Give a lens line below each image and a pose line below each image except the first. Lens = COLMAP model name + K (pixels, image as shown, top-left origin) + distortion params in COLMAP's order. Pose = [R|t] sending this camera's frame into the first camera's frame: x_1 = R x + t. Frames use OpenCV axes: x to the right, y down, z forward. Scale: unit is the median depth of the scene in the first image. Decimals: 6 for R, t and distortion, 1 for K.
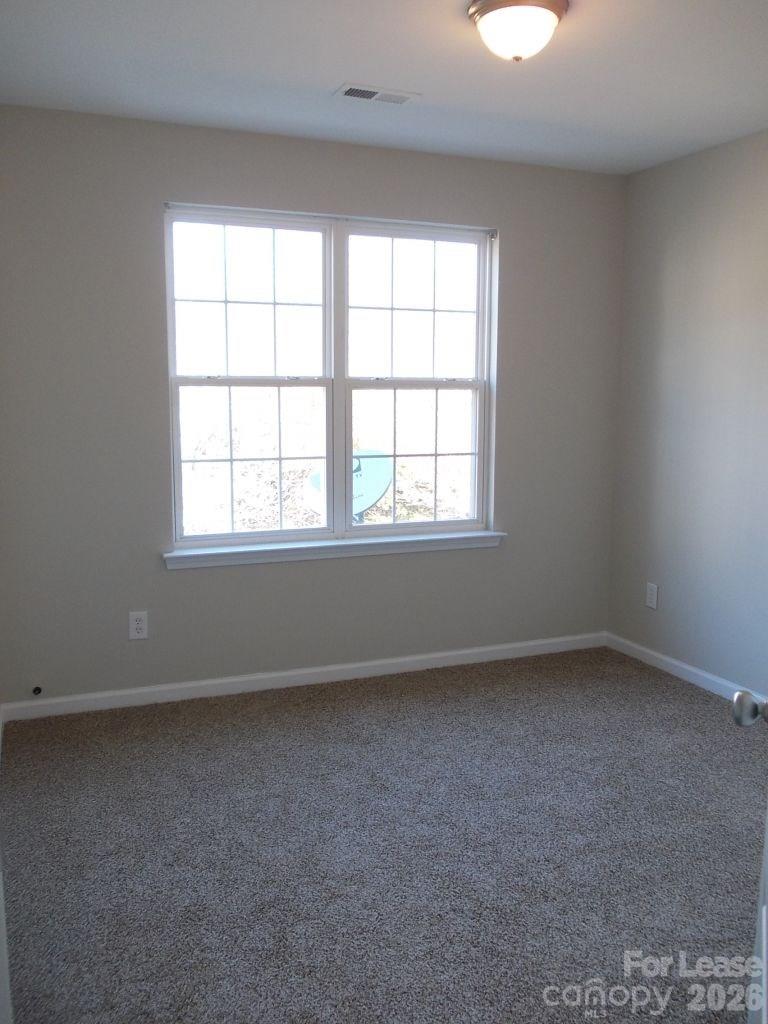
lens RADIAL K [[858.4, 0, 383.8], [0, 858.4, 504.7], [0, 0, 1]] dist [-0.022615, -0.010372]
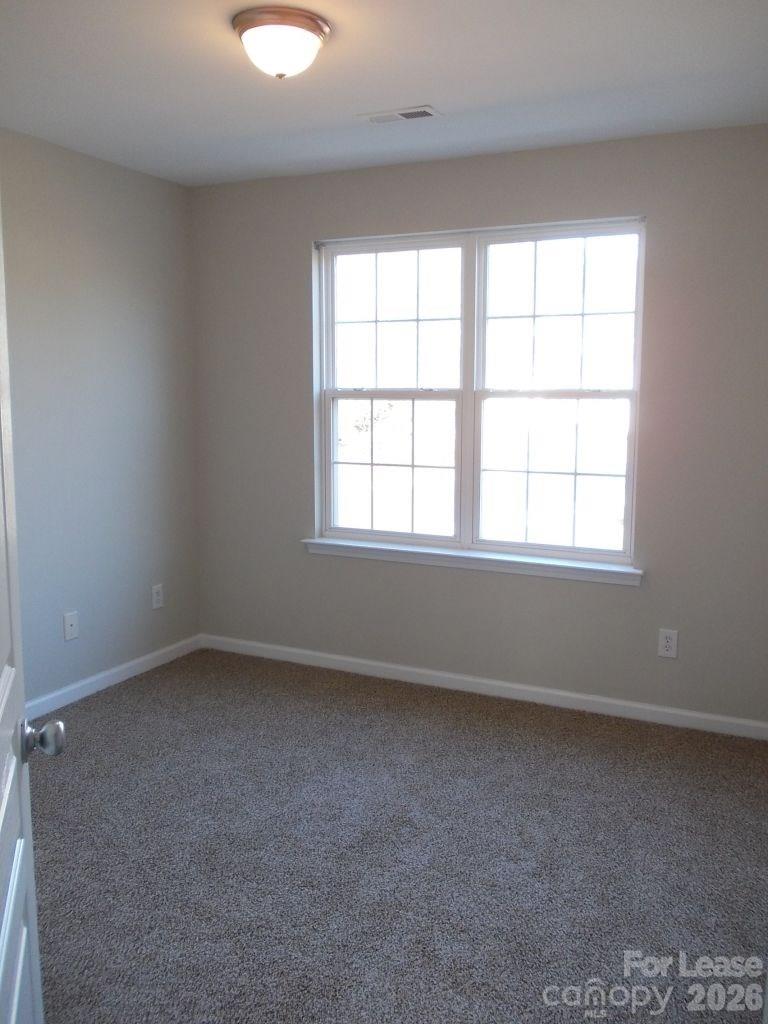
lens RADIAL K [[862.4, 0, 384.0], [0, 862.4, 512.0], [0, 0, 1]] dist [-0.013296, -0.011395]
pose [[0.667091, 0.097389, -0.738583, 0.646269], [-0.105417, 0.993783, 0.035826, -0.031295], [0.737480, 0.053960, 0.673210, 0.256840]]
